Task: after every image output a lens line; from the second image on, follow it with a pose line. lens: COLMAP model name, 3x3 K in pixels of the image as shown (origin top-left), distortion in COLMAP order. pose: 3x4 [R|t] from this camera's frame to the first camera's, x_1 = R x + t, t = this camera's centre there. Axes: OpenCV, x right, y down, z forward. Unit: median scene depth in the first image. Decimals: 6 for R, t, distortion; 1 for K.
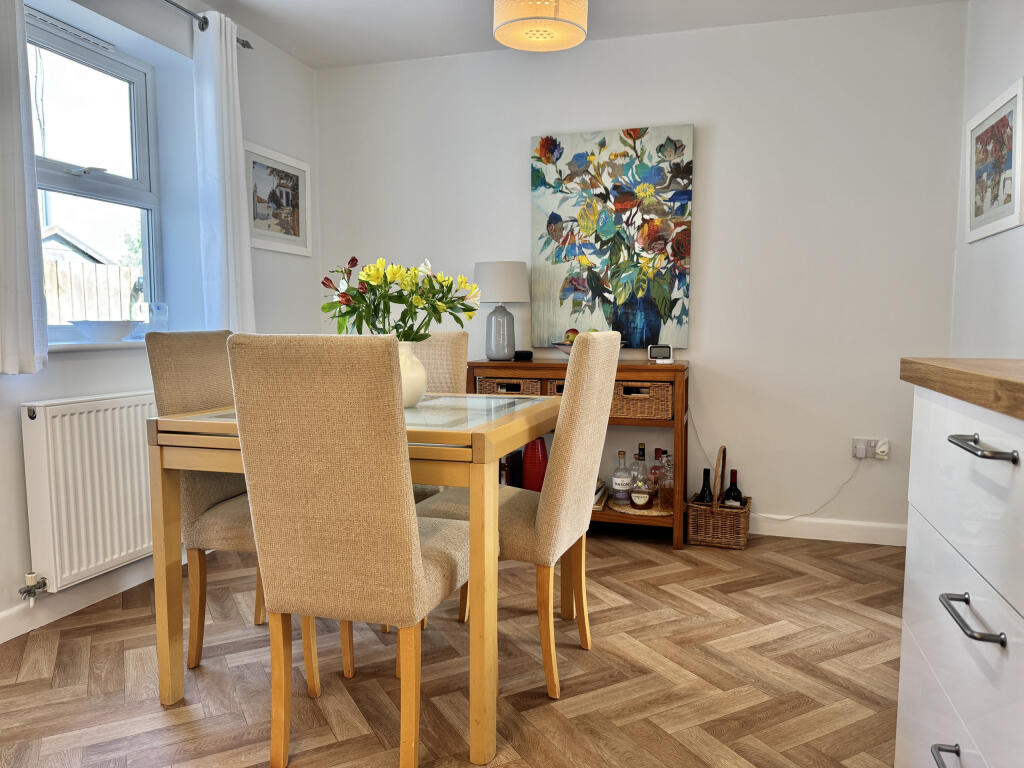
lens RADIAL K [[734.3, 0, 512.0], [0, 734.3, 384.0], [0, 0, 1]] dist [0.151489, -0.191088]
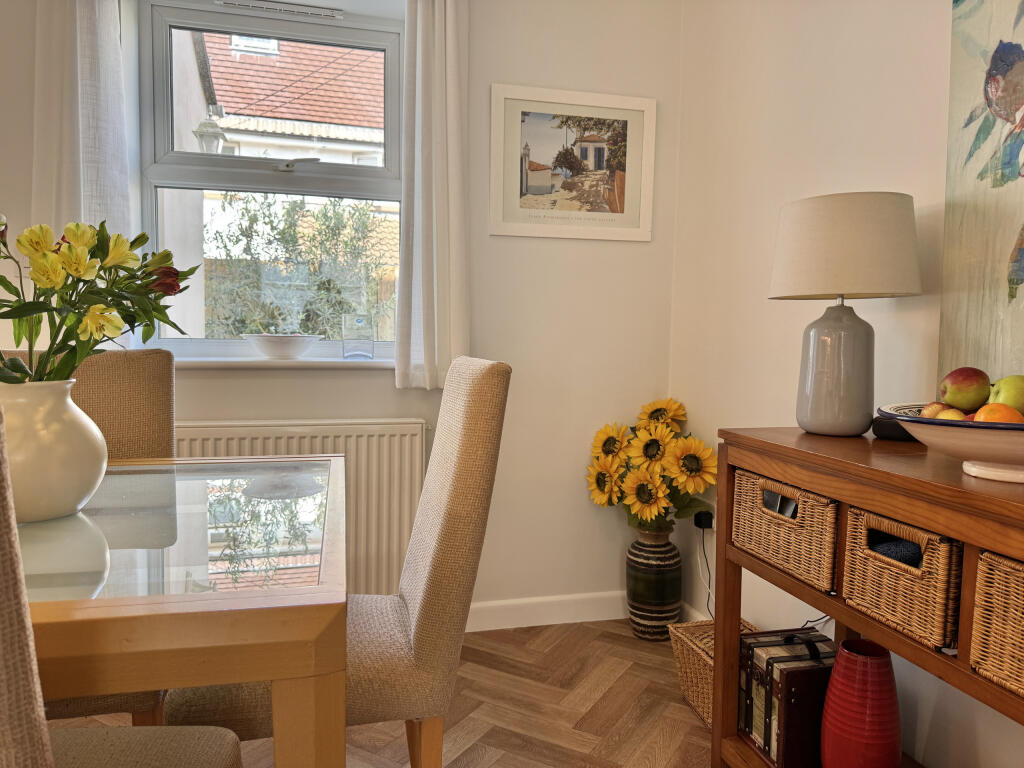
lens RADIAL K [[734.3, 0, 512.0], [0, 734.3, 384.0], [0, 0, 1]] dist [0.151489, -0.191088]
pose [[0.509600, 0.064787, -0.857969, 0.263174], [-0.085098, 0.996067, 0.024670, -0.056545], [0.856193, 0.060440, 0.513109, 0.627631]]
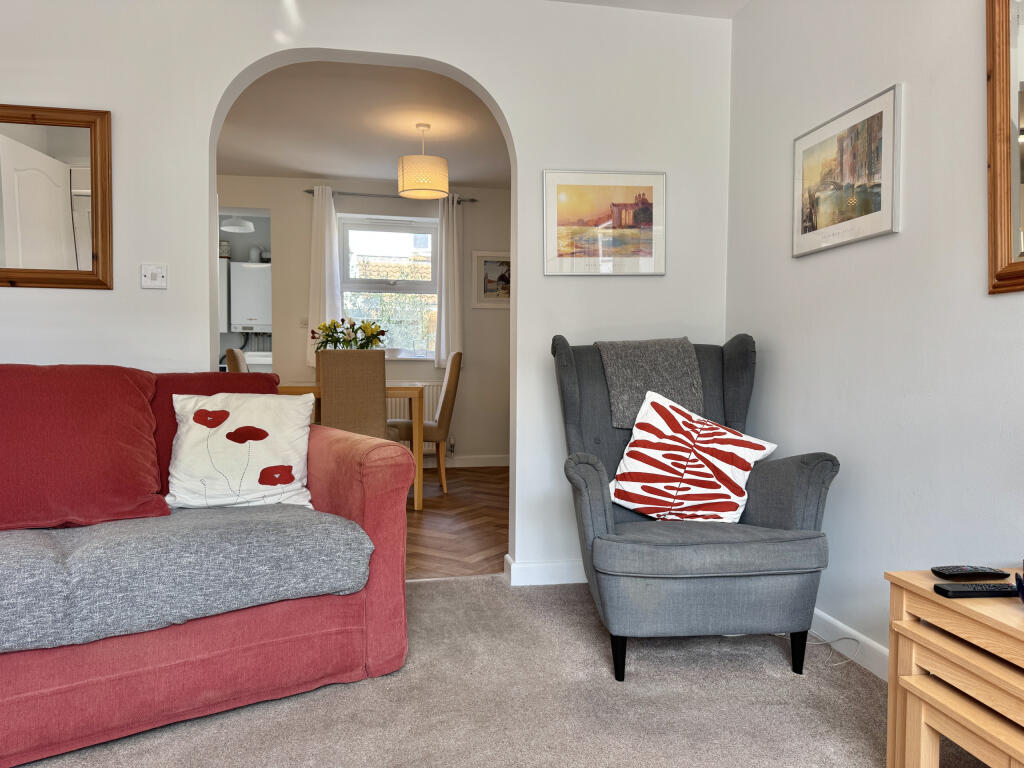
lens RADIAL K [[734.3, 0, 512.0], [0, 734.3, 384.0], [0, 0, 1]] dist [0.151489, -0.191088]
pose [[0.452355, 0.032724, -0.891237, 1.248355], [-0.078047, 0.996945, -0.003009, 0.000131], [0.888416, 0.070920, 0.453528, 0.263677]]
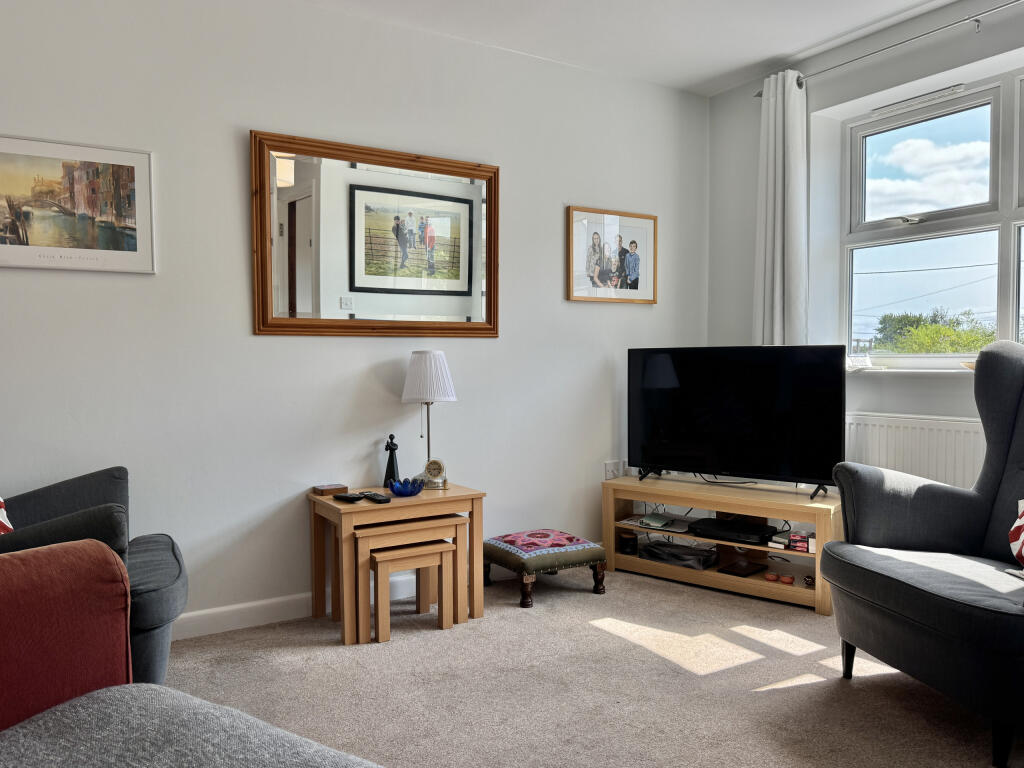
lens RADIAL K [[791.7, 0, 512.0], [0, 791.7, 384.0], [0, 0, 1]] dist [0.003187, -0.002810]
pose [[0.665986, -0.025774, 0.745519, 0.510629], [0.064539, 0.997646, -0.023164, -0.000514], [-0.743167, 0.063542, 0.666082, 0.044041]]
